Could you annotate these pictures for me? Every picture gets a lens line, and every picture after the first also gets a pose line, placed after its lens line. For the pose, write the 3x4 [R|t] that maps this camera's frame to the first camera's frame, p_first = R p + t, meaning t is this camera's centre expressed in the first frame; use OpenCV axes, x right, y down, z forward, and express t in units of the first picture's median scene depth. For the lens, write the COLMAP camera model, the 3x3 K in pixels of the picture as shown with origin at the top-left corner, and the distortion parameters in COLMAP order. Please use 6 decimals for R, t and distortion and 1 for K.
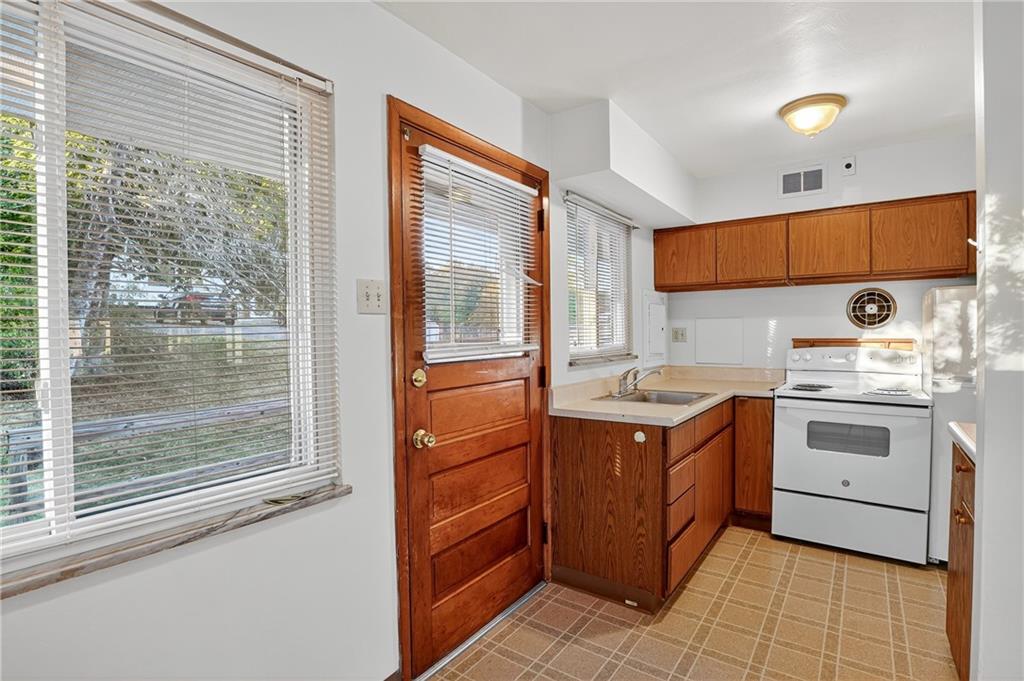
lens RADIAL K [[500.6, 0, 508.0], [0, 500.6, 343.0], [0, 0, 1]] dist [-0.039079, 0.008210]
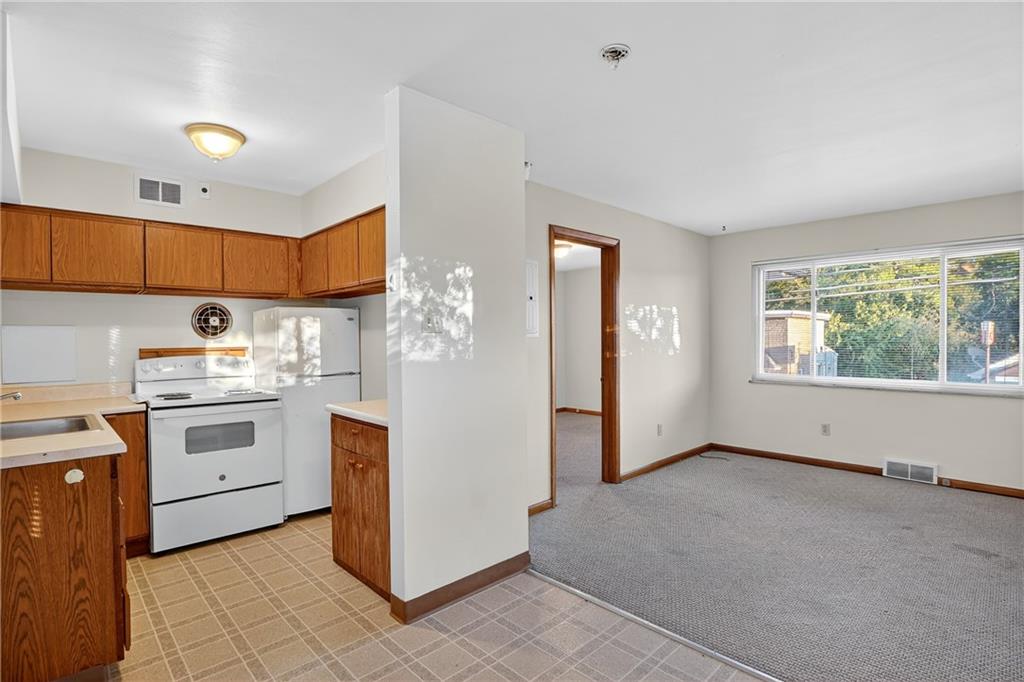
lens RADIAL K [[500.6, 0, 506.7], [0, 500.6, 339.6], [0, 0, 1]] dist [-0.039079, 0.008210]
pose [[0.190325, -0.000072, 0.981721, -0.263424], [0.029016, 0.999564, -0.005552, -0.001345], [-0.981292, 0.029543, 0.190244, 0.136264]]
